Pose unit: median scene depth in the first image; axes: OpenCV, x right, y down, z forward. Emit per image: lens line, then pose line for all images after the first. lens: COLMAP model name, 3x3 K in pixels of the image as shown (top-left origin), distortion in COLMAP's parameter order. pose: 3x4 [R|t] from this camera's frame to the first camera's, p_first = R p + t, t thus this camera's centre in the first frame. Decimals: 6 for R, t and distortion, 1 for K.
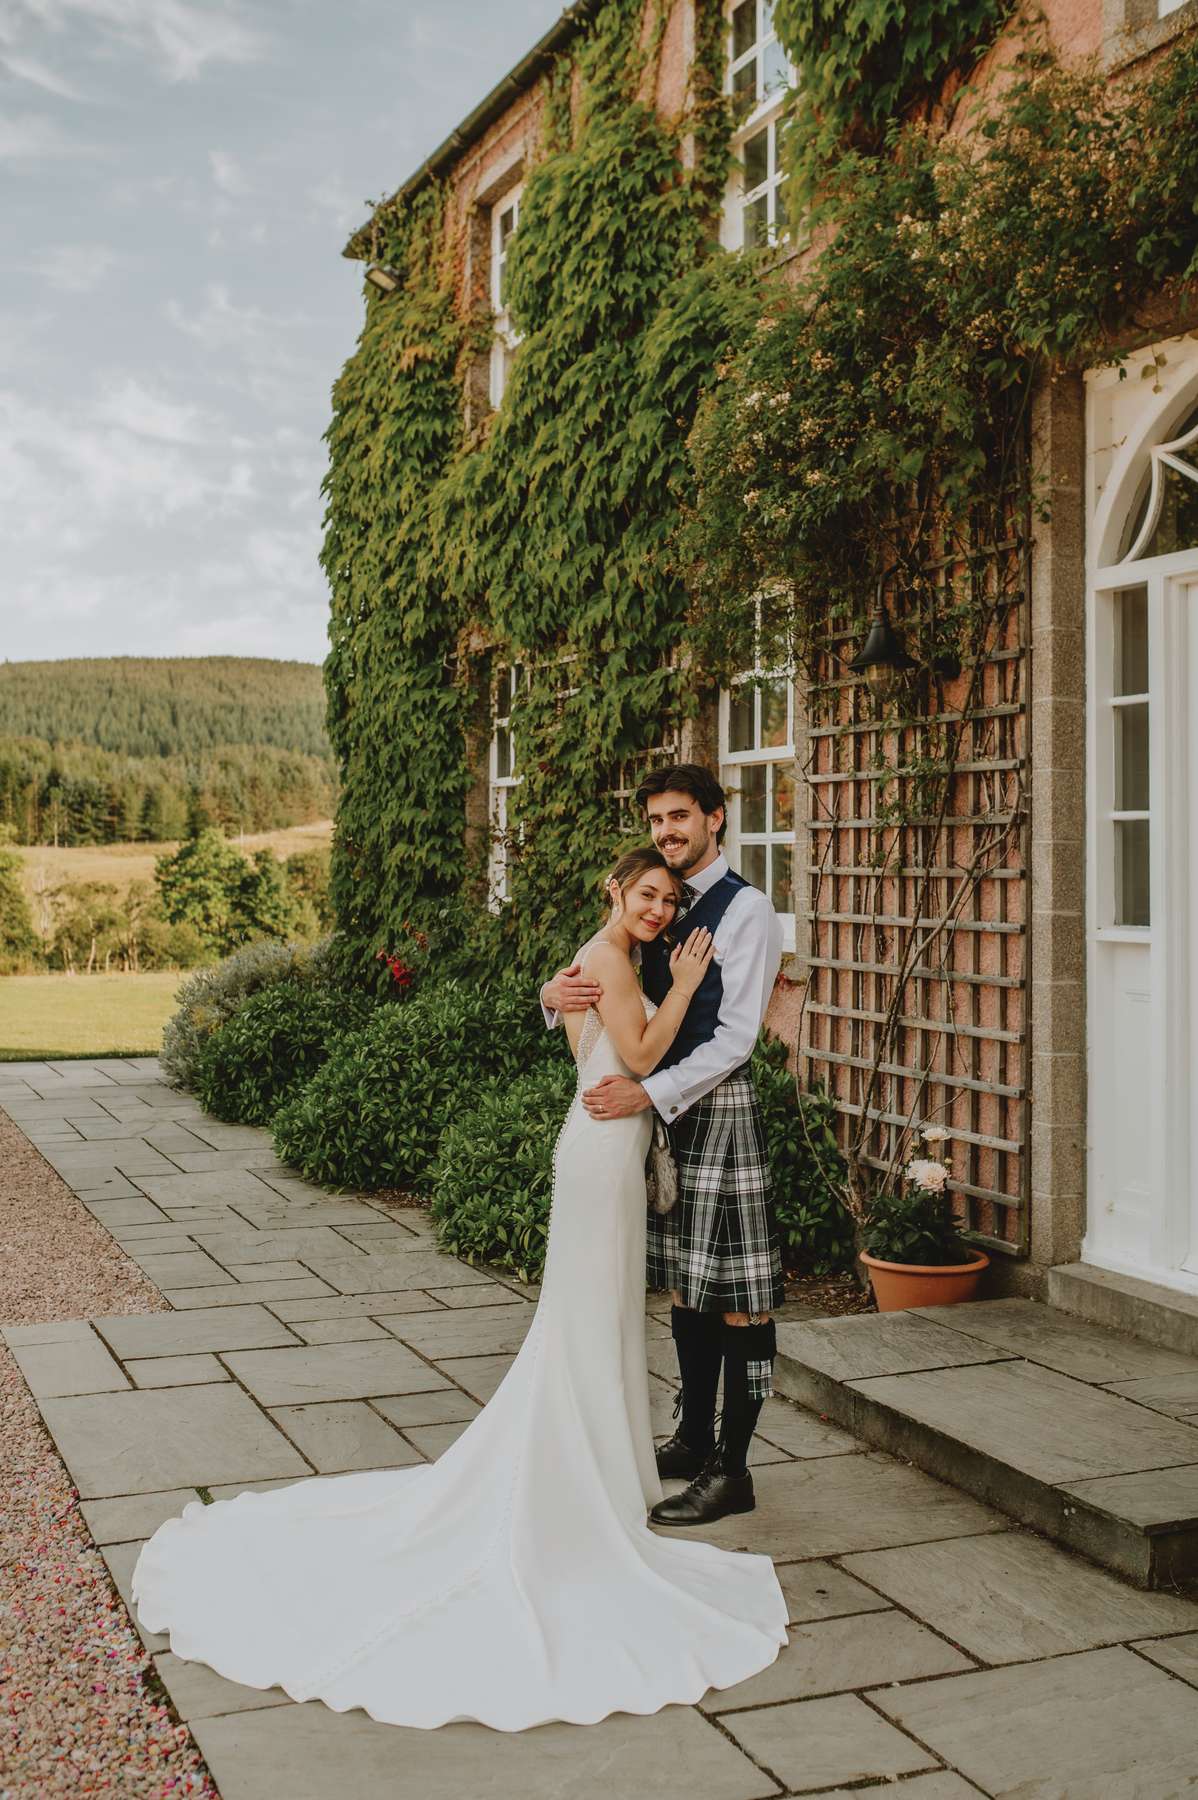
lens RADIAL K [[1878.4, 0, 421.4], [0, 1878.4, 801.4], [0, 0, 1]] dist [0.000977, -0.000422]
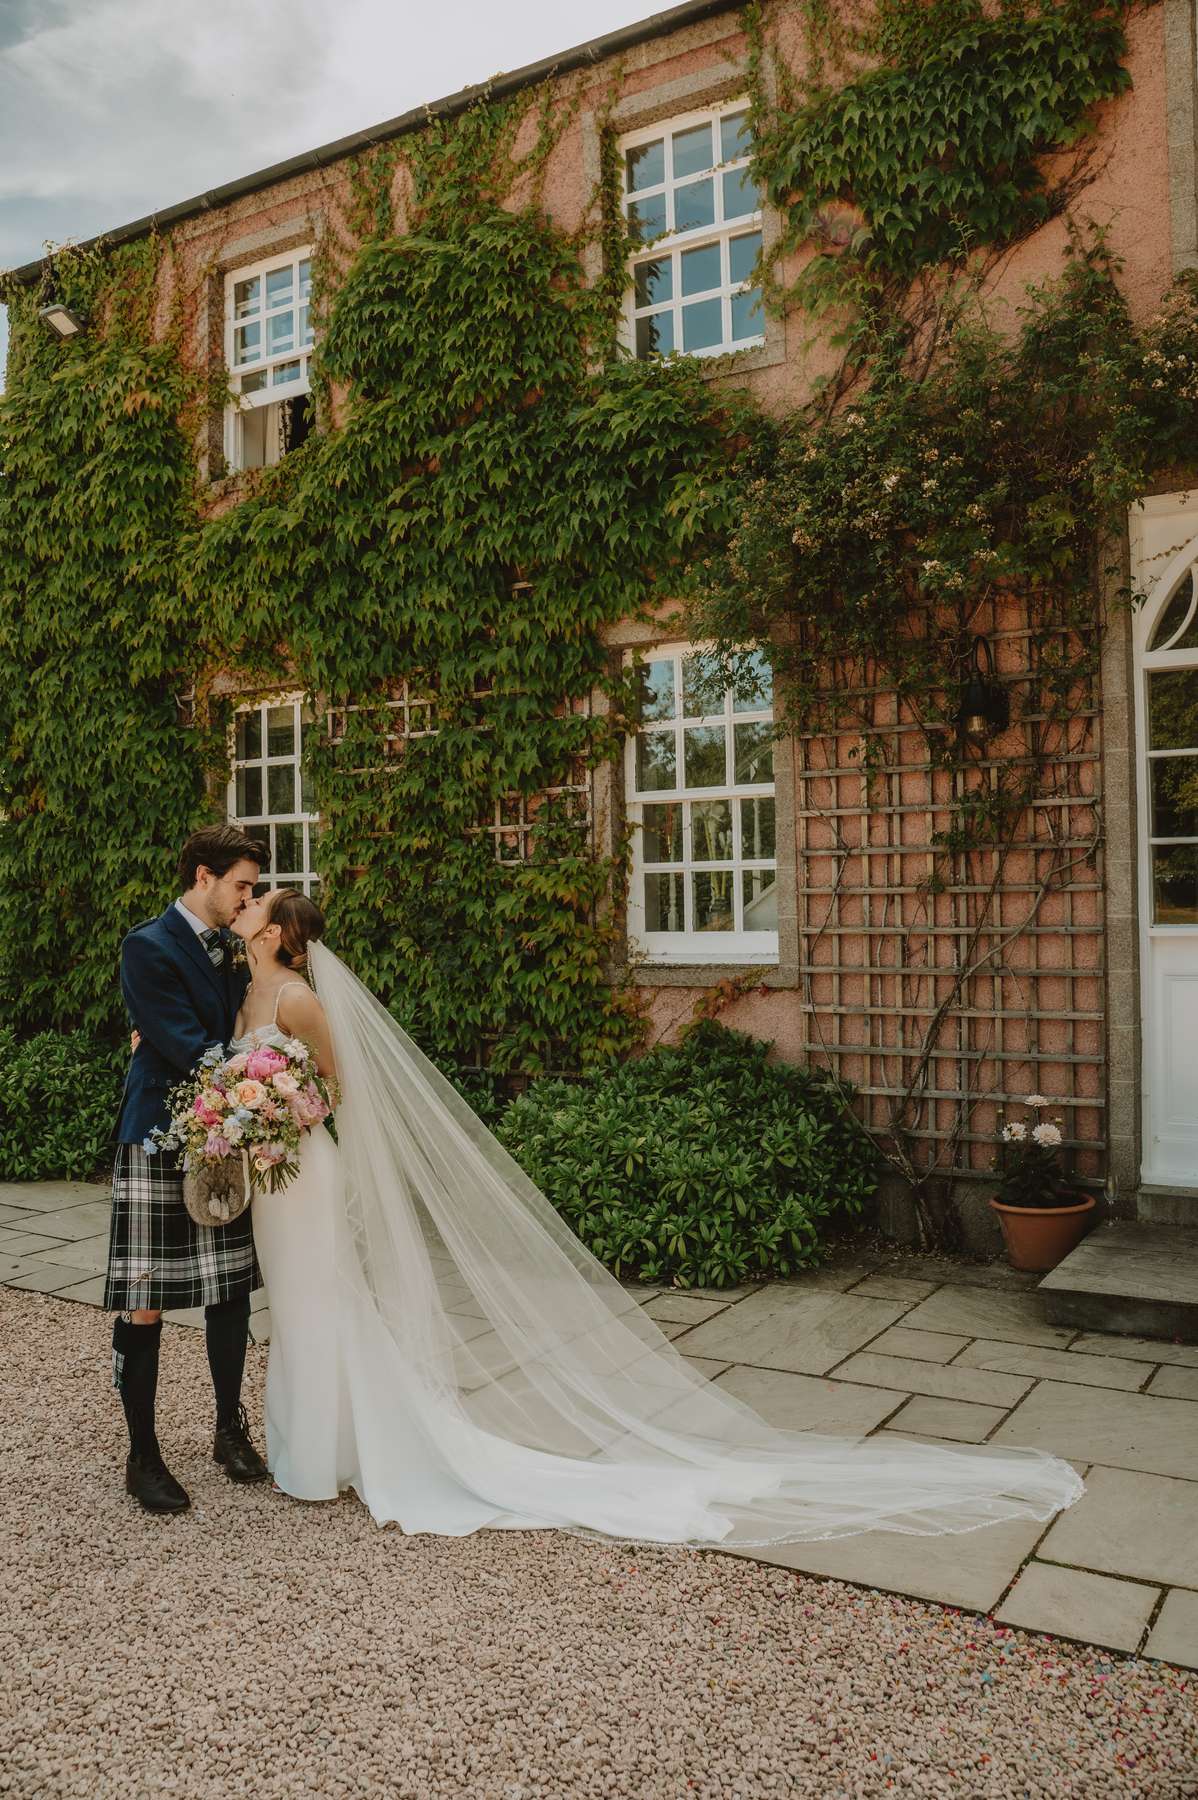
lens RADIAL K [[1457.8, 0, 602.4], [0, 1457.8, 862.1], [0, 0, 1]] dist [-0.064980, 0.001627]
pose [[0.785425, -0.008853, 0.618893, -0.448941], [0.004765, 0.999955, 0.008257, 0.010197], [-0.618938, -0.003537, 0.785432, 0.362054]]
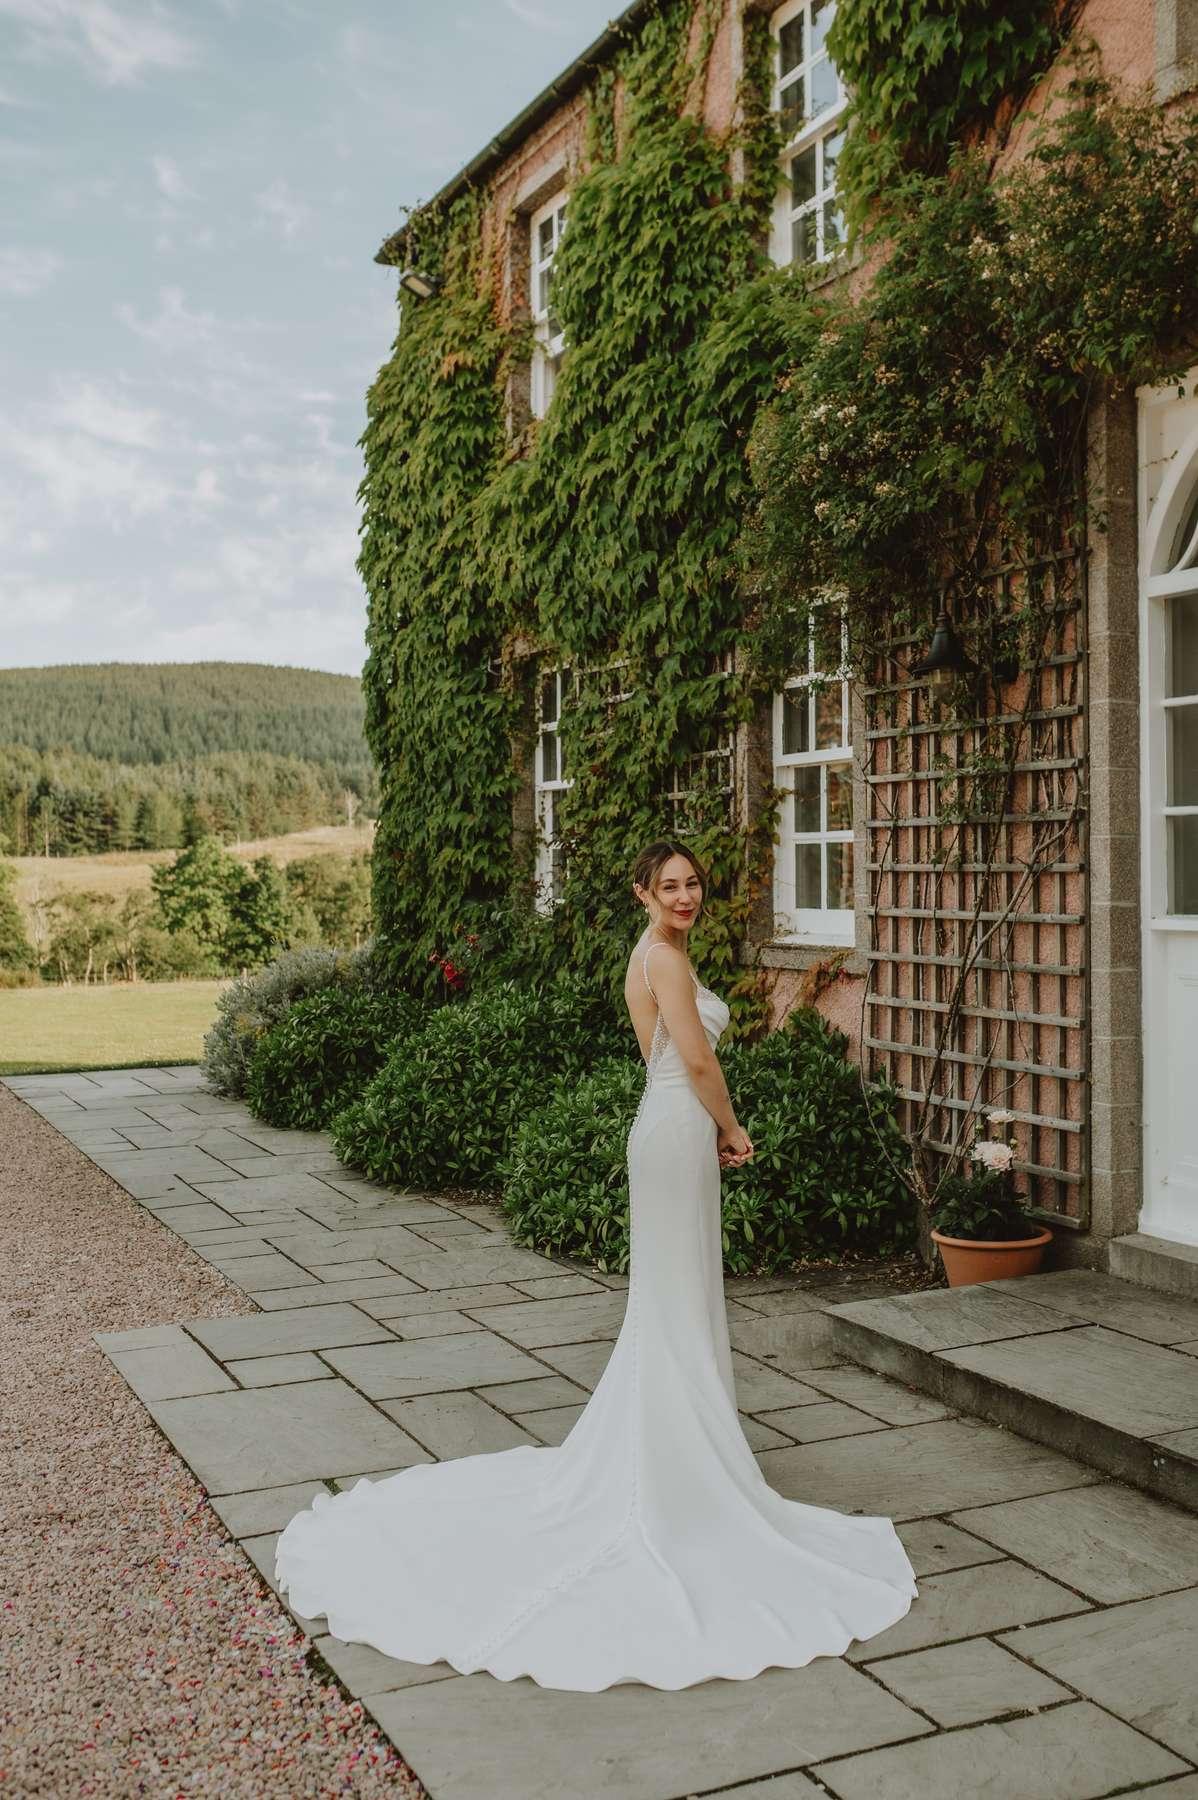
lens RADIAL K [[1867.8, 0, 597.8], [0, 1867.8, 840.8], [0, 0, 1]] dist [0.002642, -0.006240]
pose [[0.995373, -0.013882, 0.095083, -0.040001], [0.012067, 0.999734, 0.019638, -0.000168], [-0.095330, -0.018399, 0.995276, -0.012283]]
